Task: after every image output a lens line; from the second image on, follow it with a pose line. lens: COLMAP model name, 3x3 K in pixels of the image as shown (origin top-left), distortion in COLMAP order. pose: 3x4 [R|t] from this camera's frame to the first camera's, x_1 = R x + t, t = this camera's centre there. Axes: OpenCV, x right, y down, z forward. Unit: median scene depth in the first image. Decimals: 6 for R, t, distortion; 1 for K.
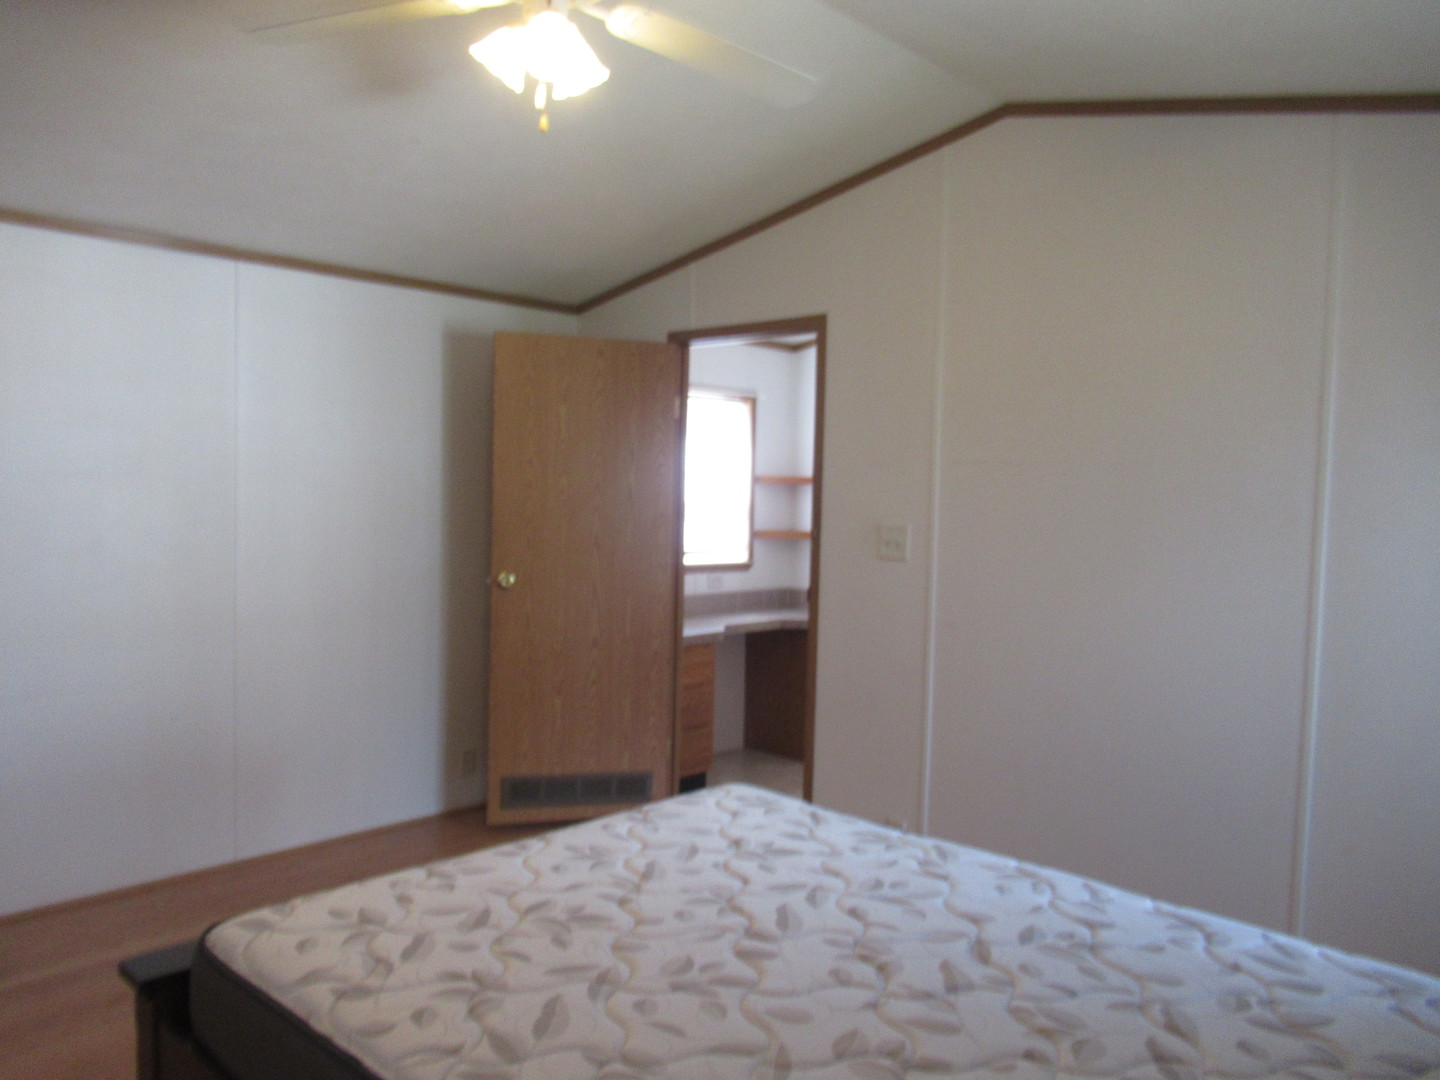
lens RADIAL K [[1071.7, 0, 717.7], [0, 1071.7, 544.3], [0, 0, 1]] dist [-0.003603, 0.001657]
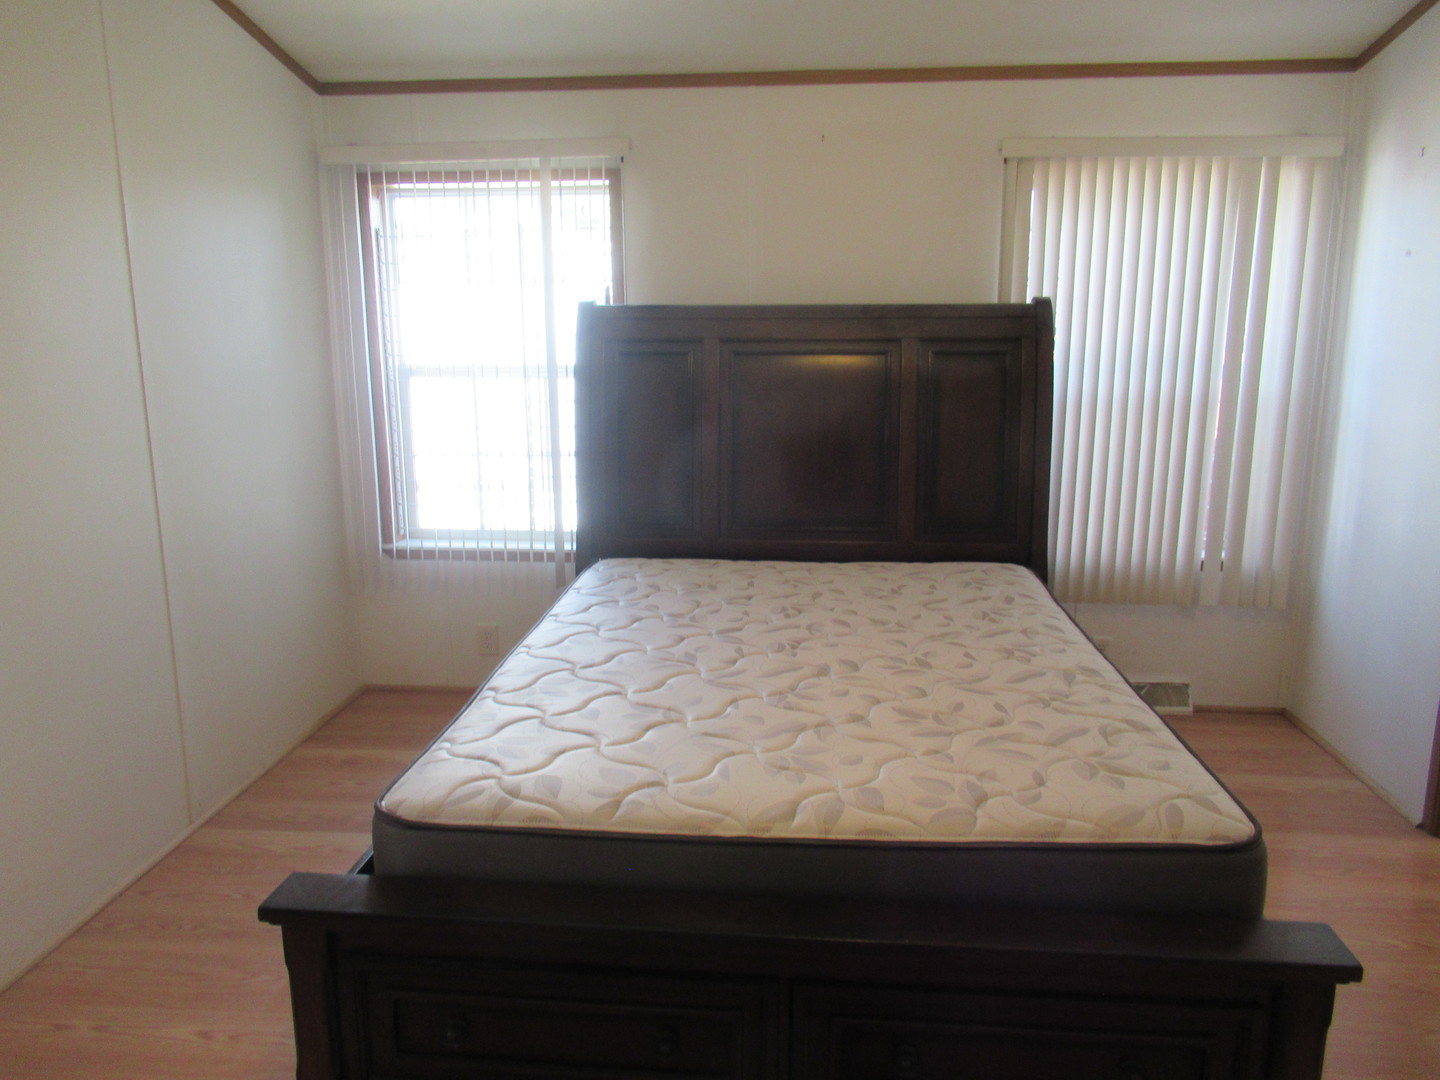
lens RADIAL K [[1071.7, 0, 717.7], [0, 1071.7, 544.3], [0, 0, 1]] dist [-0.003603, 0.001657]
pose [[-0.619843, -0.185576, 0.762467, -0.882564], [0.028576, 0.965653, 0.258260, -0.125113], [-0.784206, 0.181869, -0.593250, 1.935591]]
